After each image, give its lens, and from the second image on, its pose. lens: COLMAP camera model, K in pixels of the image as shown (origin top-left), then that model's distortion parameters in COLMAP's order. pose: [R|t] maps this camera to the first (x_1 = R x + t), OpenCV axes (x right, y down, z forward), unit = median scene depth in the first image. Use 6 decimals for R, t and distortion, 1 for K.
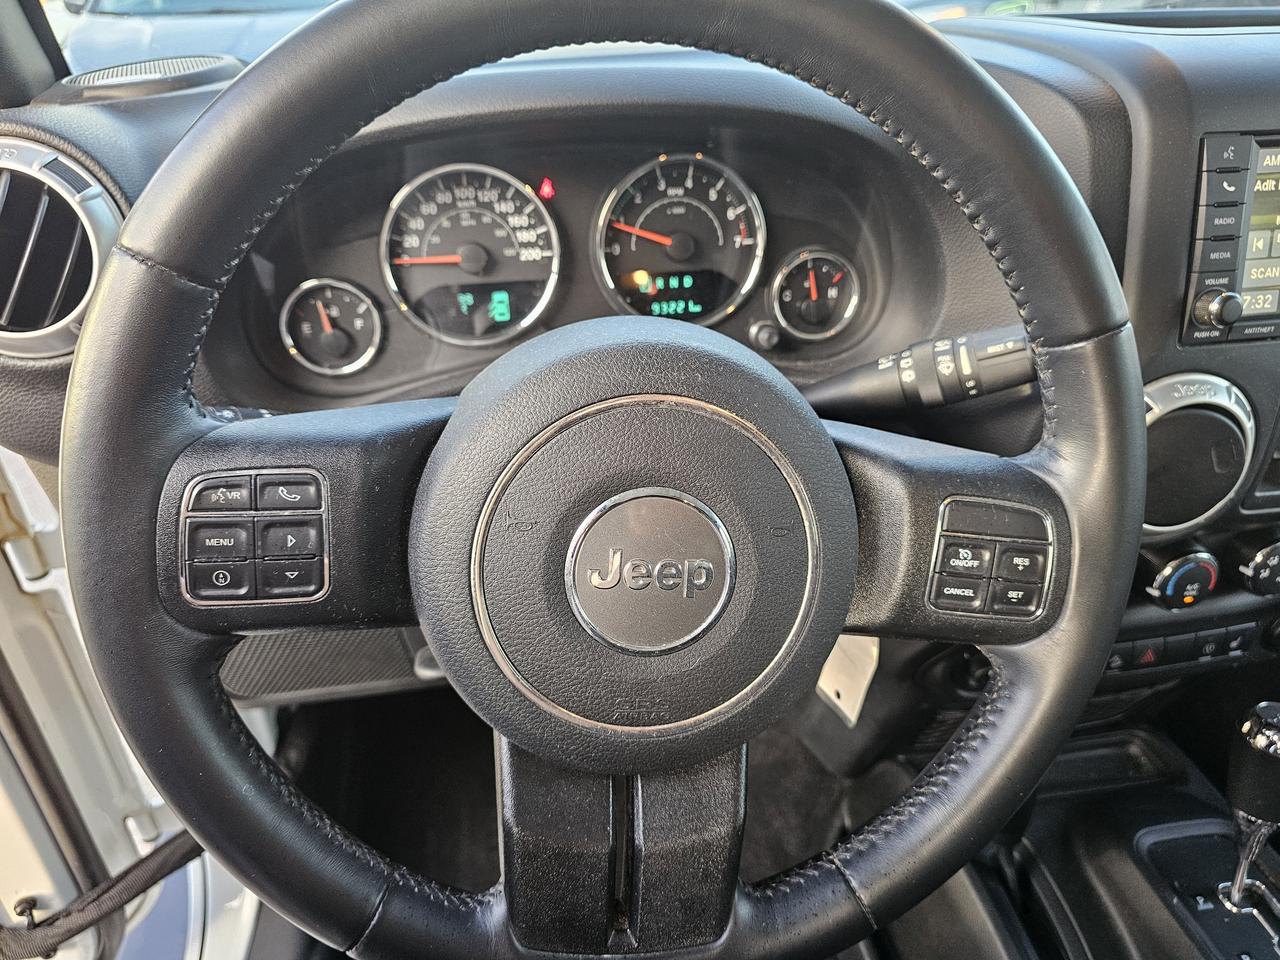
lens RADIAL K [[873.5, 0, 640.7], [0, 873.5, 481.4], [0, 0, 1]] dist [-0.000908, -0.003561]
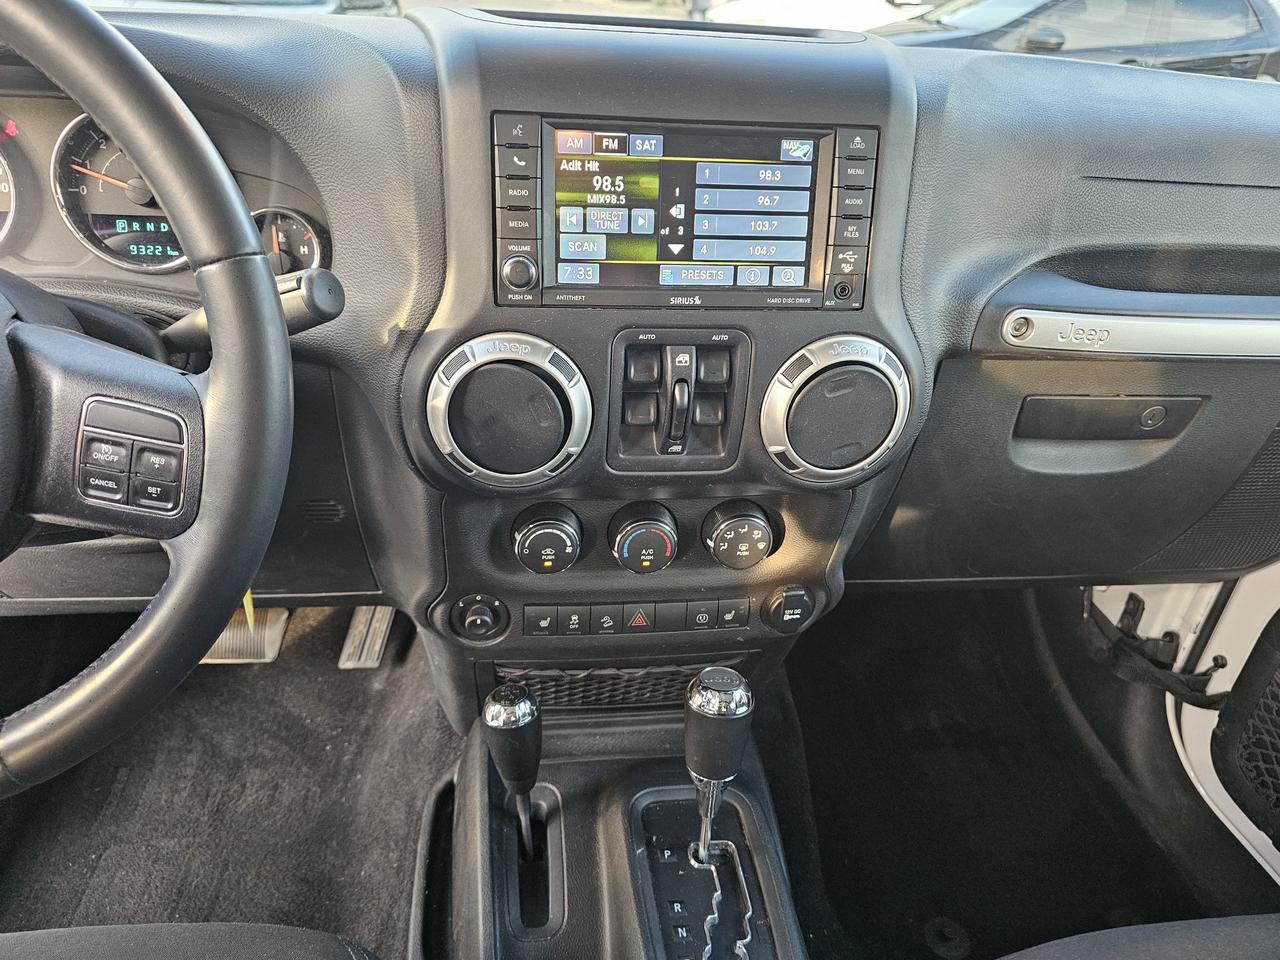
lens RADIAL K [[873.5, 0, 641.3], [0, 873.5, 478.3], [0, 0, 1]] dist [-0.000908, -0.003561]
pose [[0.996661, 0.081472, -0.005313, 0.842630], [-0.081560, 0.996482, -0.019255, 0.068139], [0.003726, 0.019624, 0.999800, -0.093164]]
